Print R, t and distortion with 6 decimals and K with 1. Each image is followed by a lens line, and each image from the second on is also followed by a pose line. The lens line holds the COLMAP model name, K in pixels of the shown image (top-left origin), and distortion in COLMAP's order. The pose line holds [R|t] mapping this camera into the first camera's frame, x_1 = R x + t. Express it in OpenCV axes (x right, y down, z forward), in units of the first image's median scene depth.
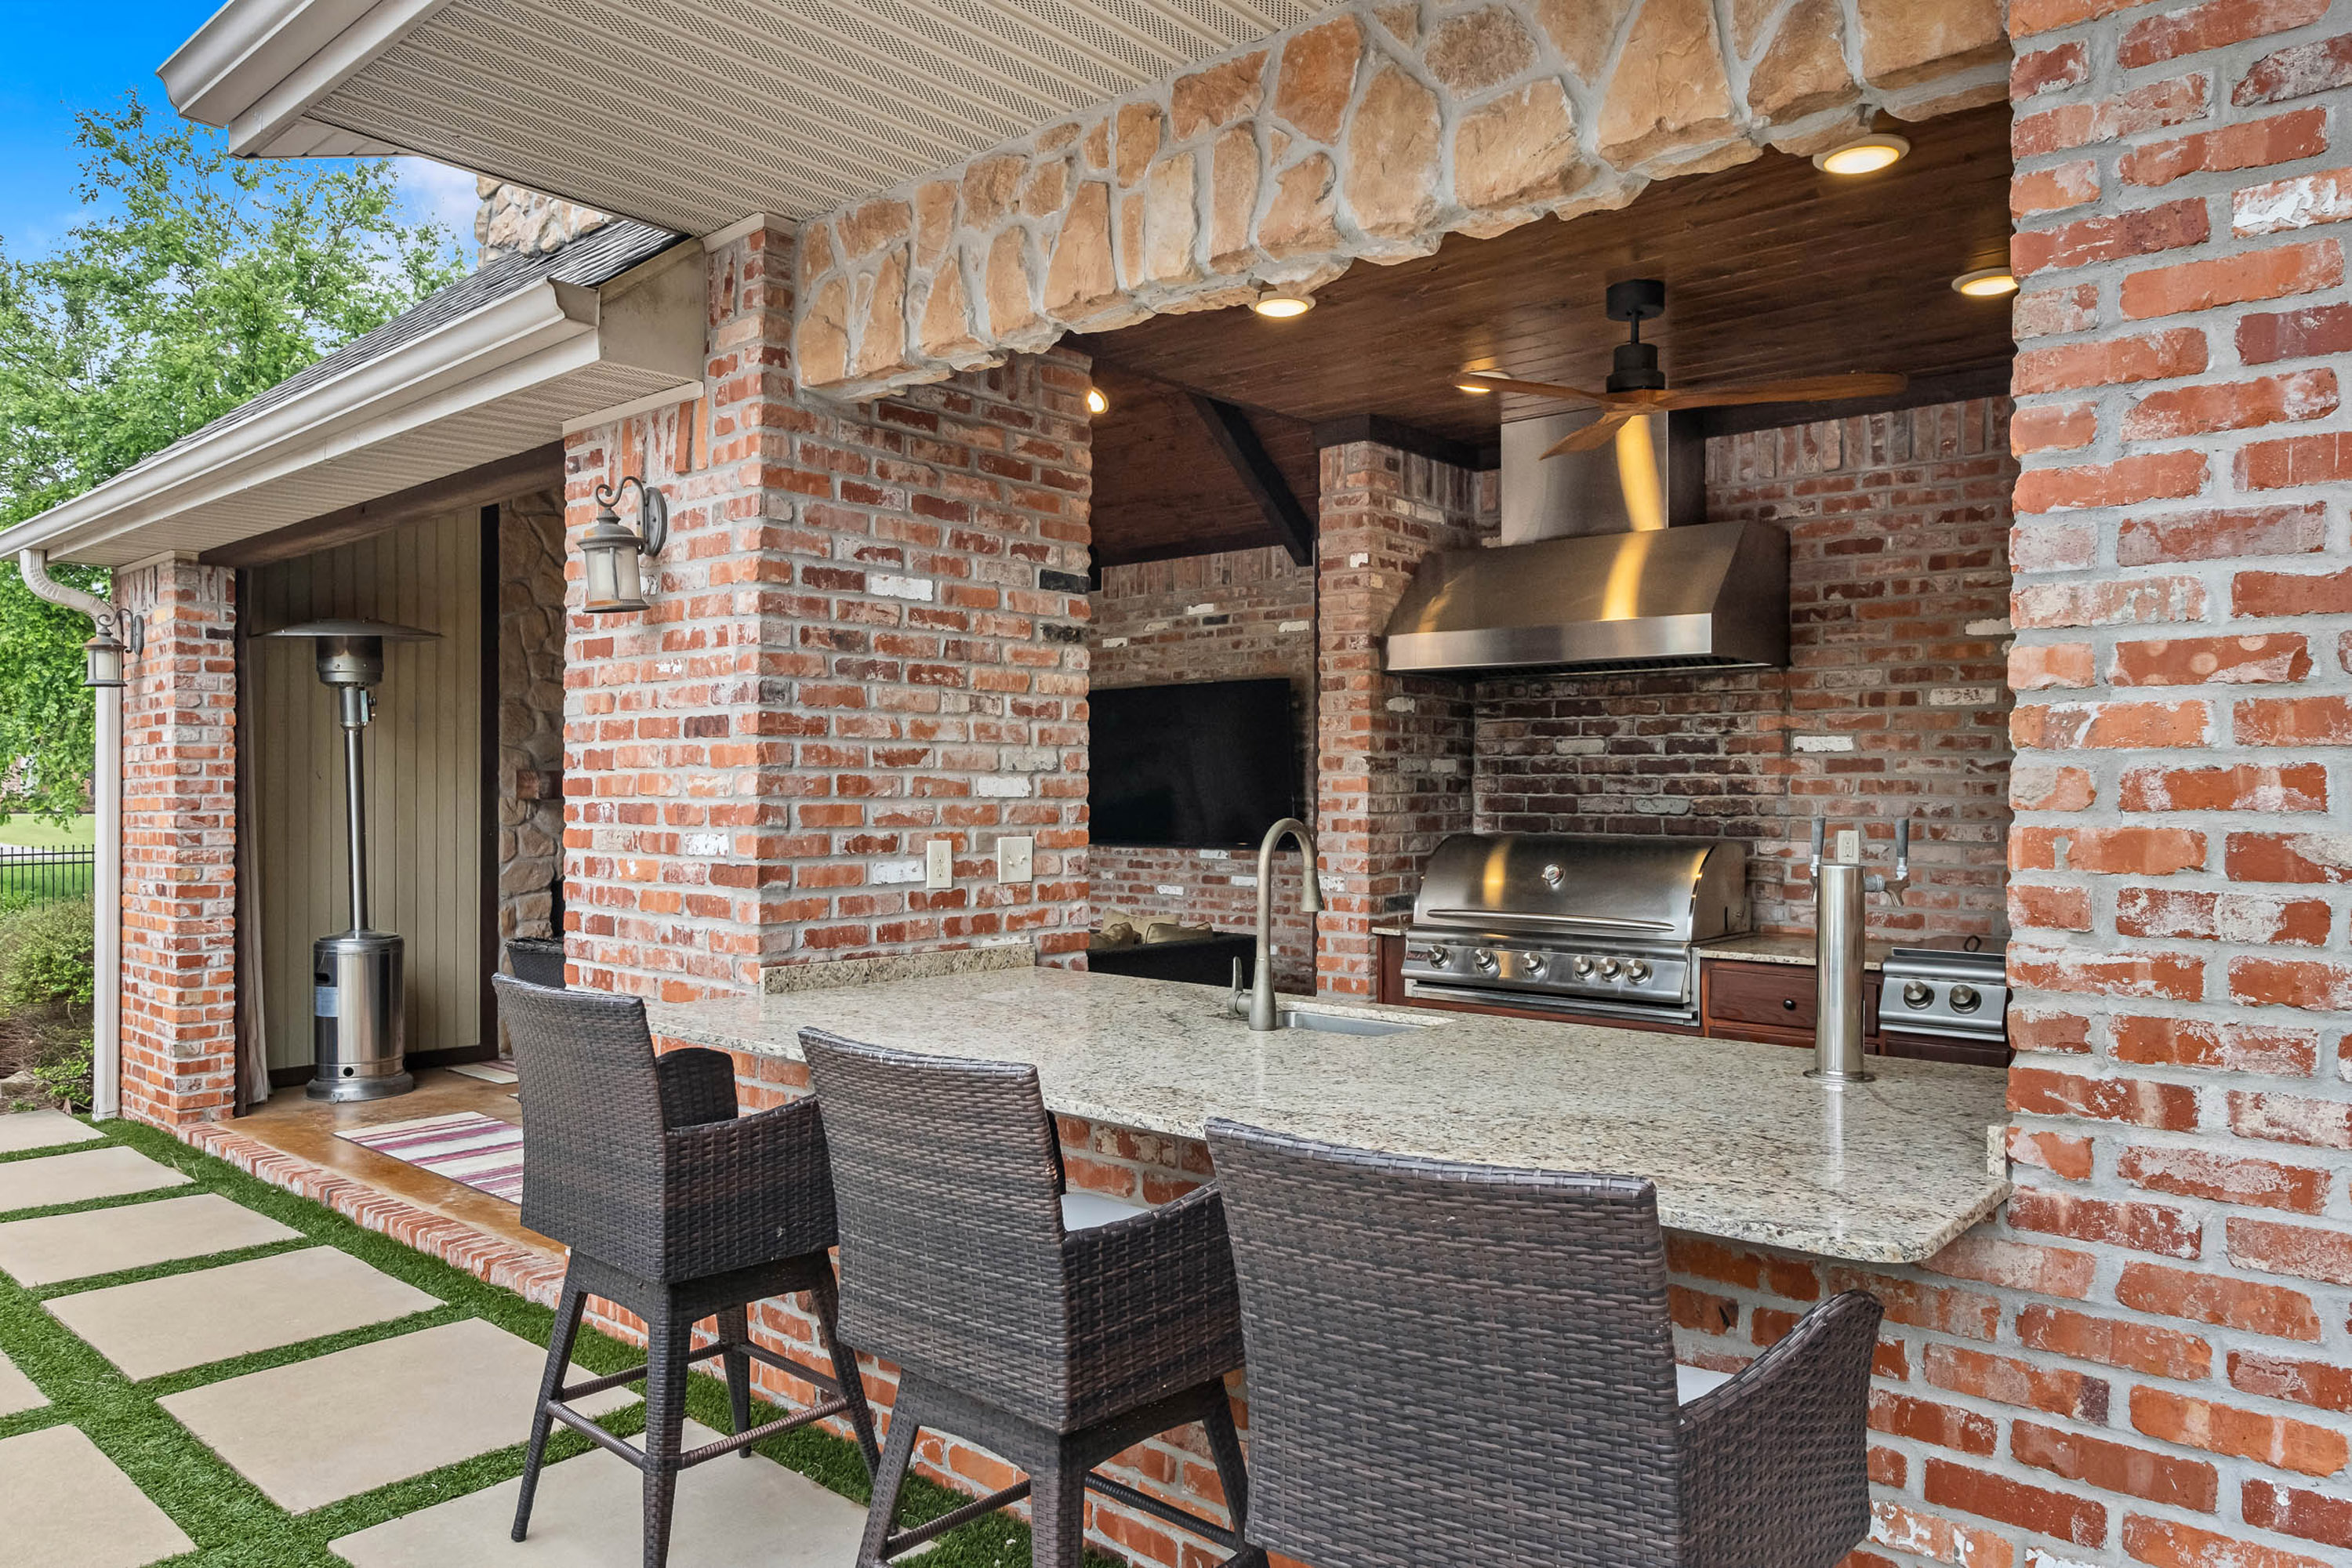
lens RADIAL K [[1569.0, 0, 1173.6], [0, 1569.0, 786.1], [0, 0, 1]] dist [0.005827, 0.000695]
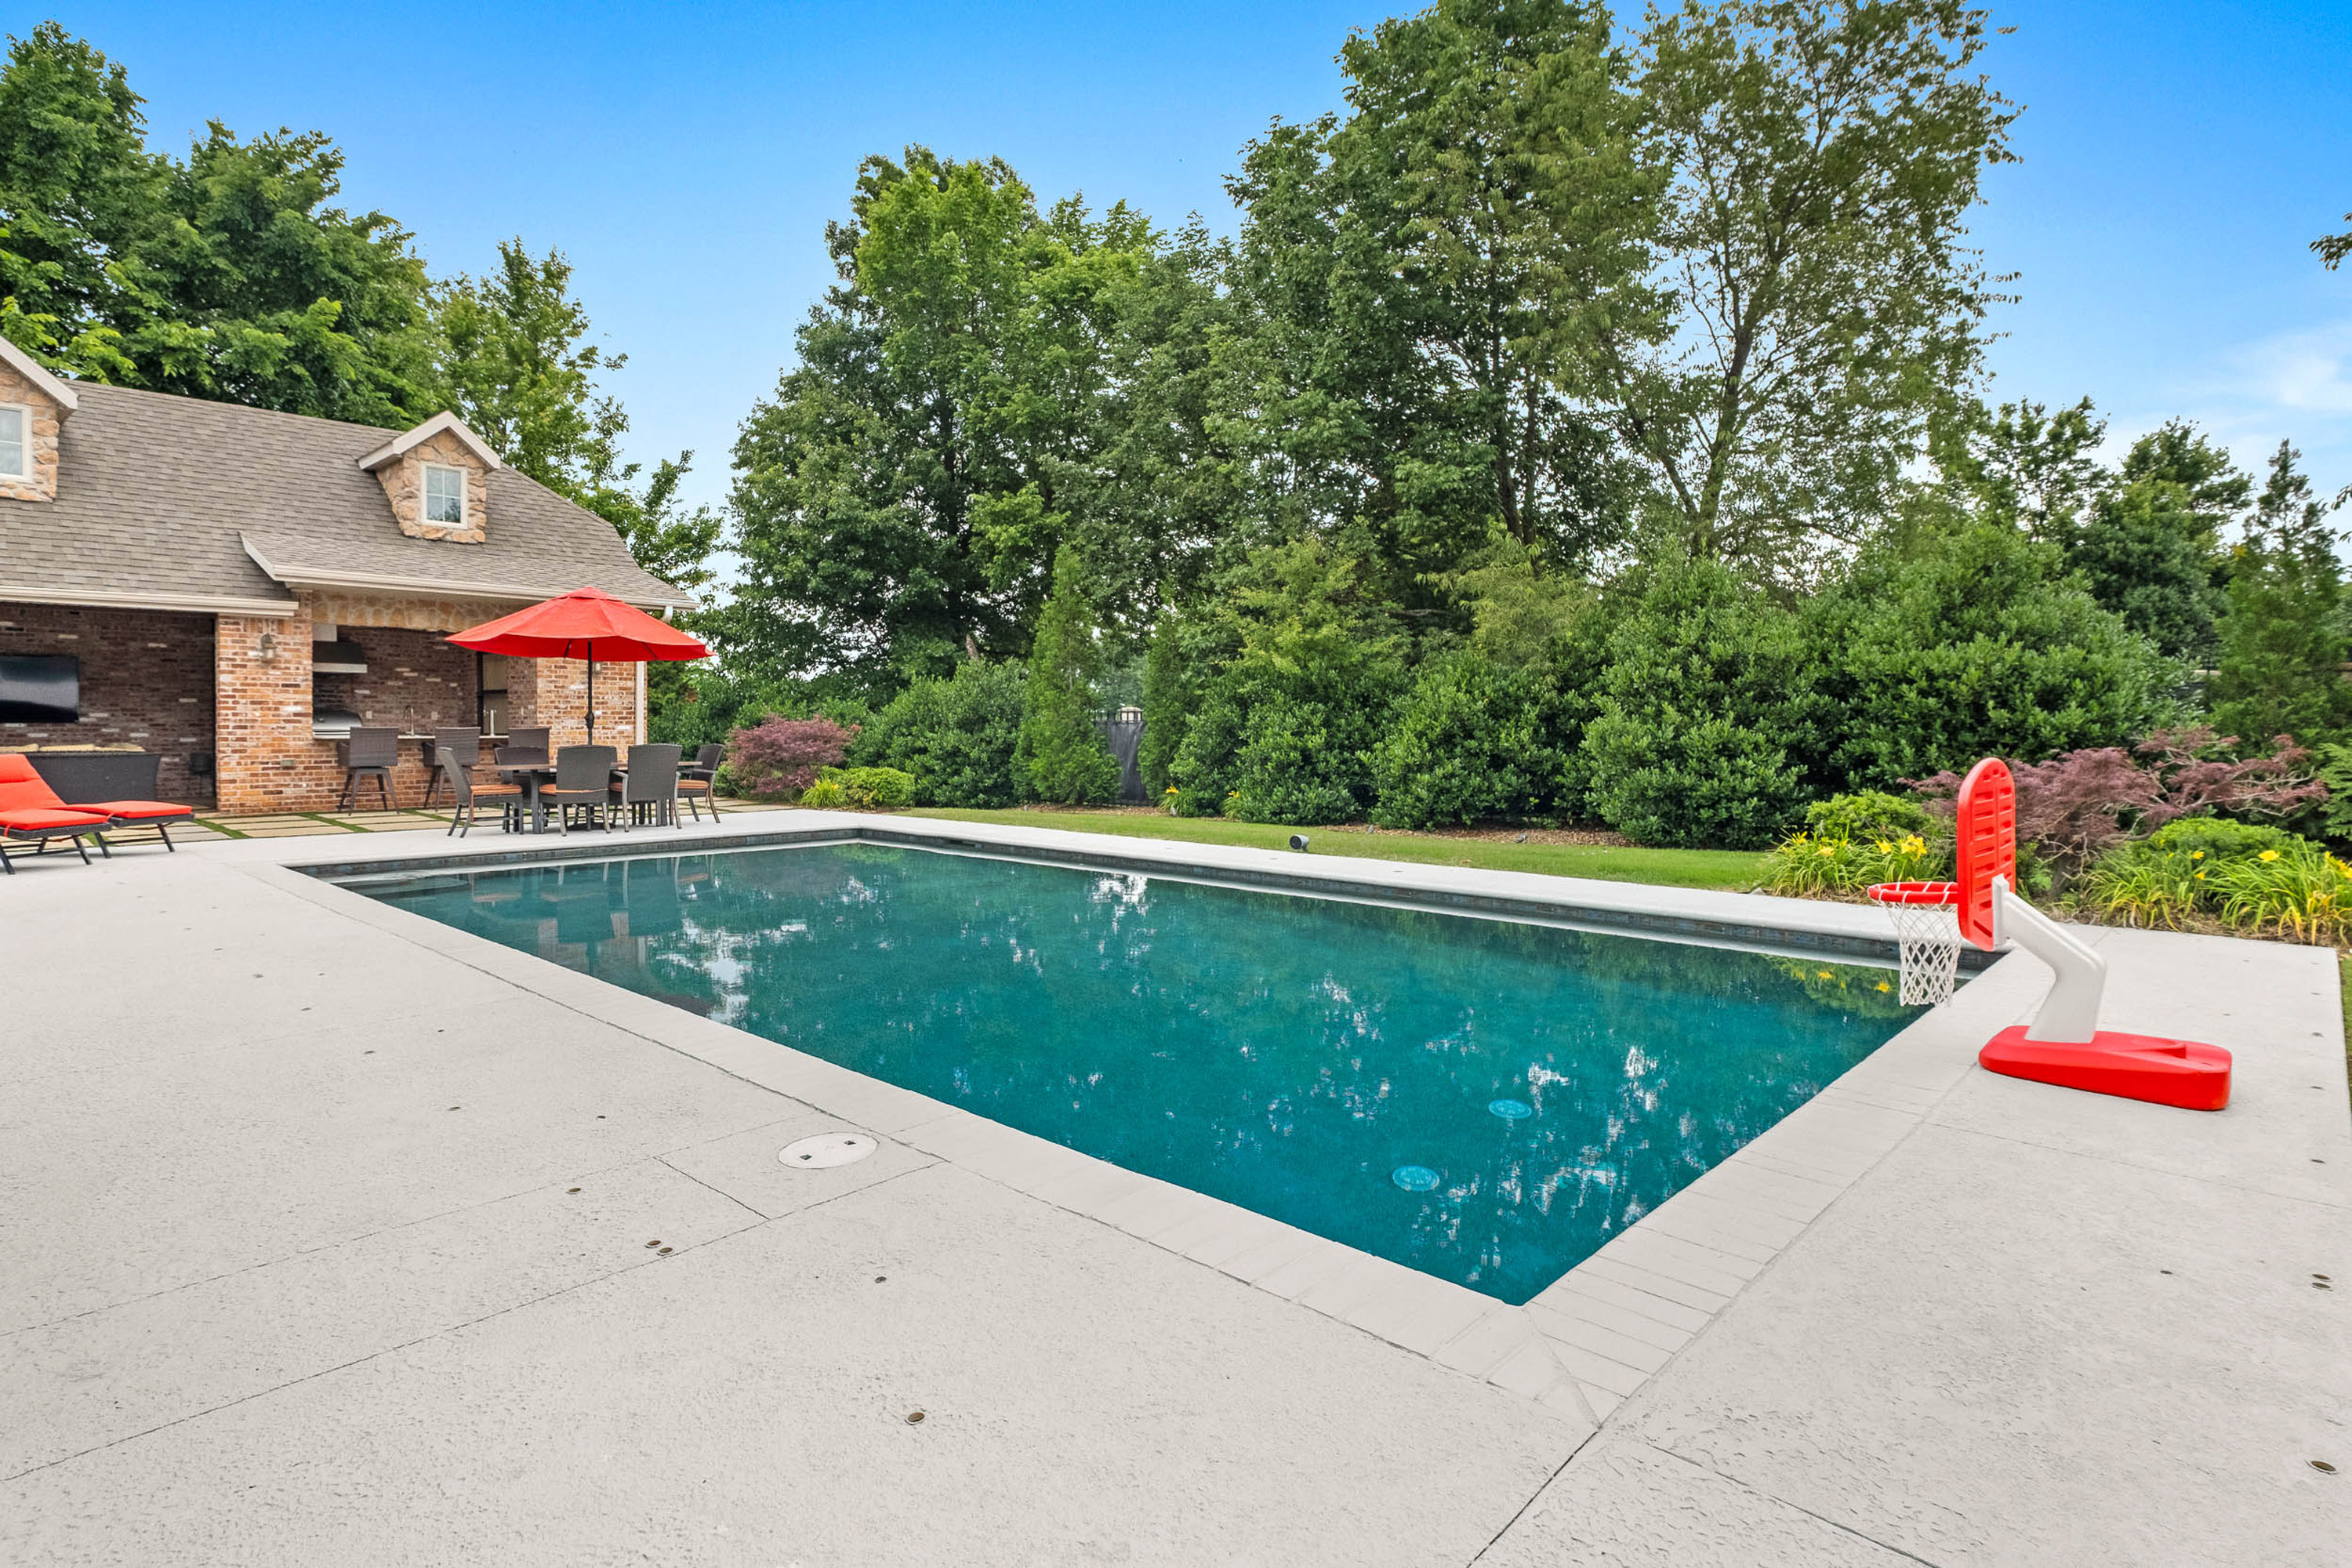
lens RADIAL K [[1185.5, 0, 1158.7], [0, 1185.5, 732.9], [0, 0, 1]] dist [0.000724, 0.000868]
pose [[0.010105, -0.006937, 0.999925, -2.908927], [-0.006338, 0.999955, 0.007001, 0.050255], [-0.999929, -0.006408, 0.010060, -1.290846]]
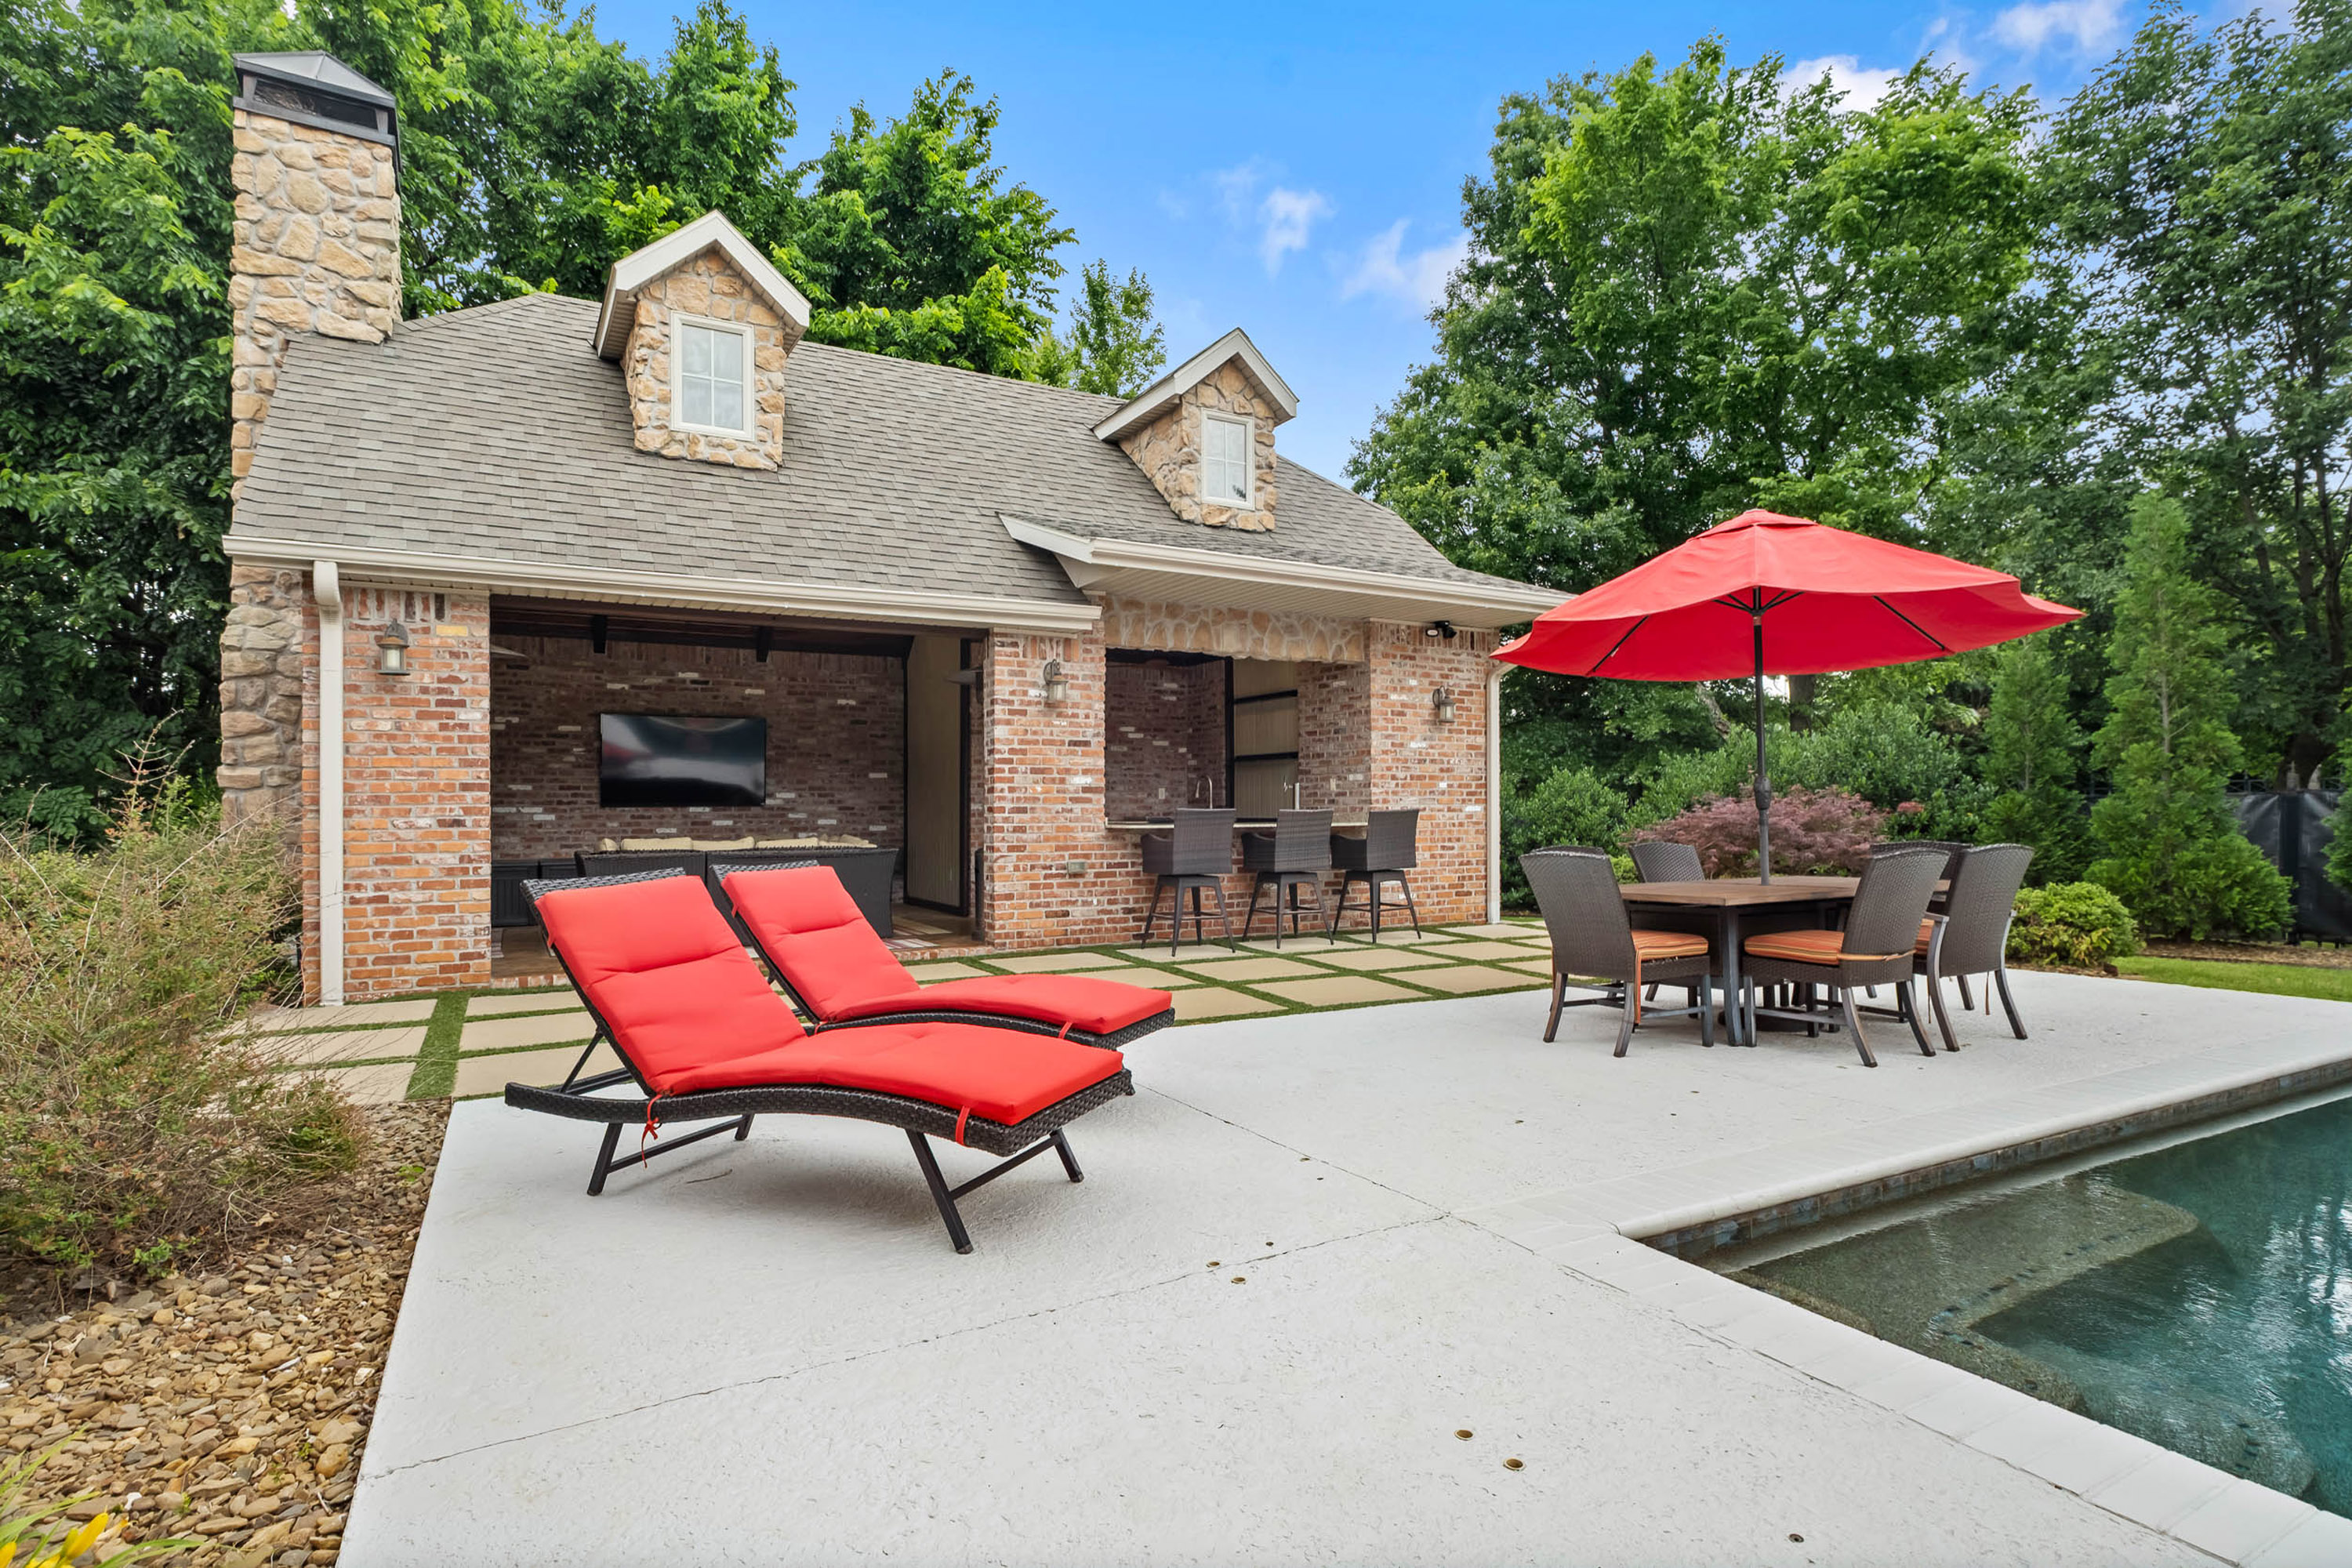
lens RADIAL K [[1185.5, 0, 1184.6], [0, 1185.5, 780.1], [0, 0, 1]] dist [0.000724, 0.000868]
pose [[0.320446, 0.020172, 0.947052, -1.783921], [-0.000028, 0.999773, -0.021285, 0.062302], [-0.947267, 0.006794, 0.320374, 0.024515]]
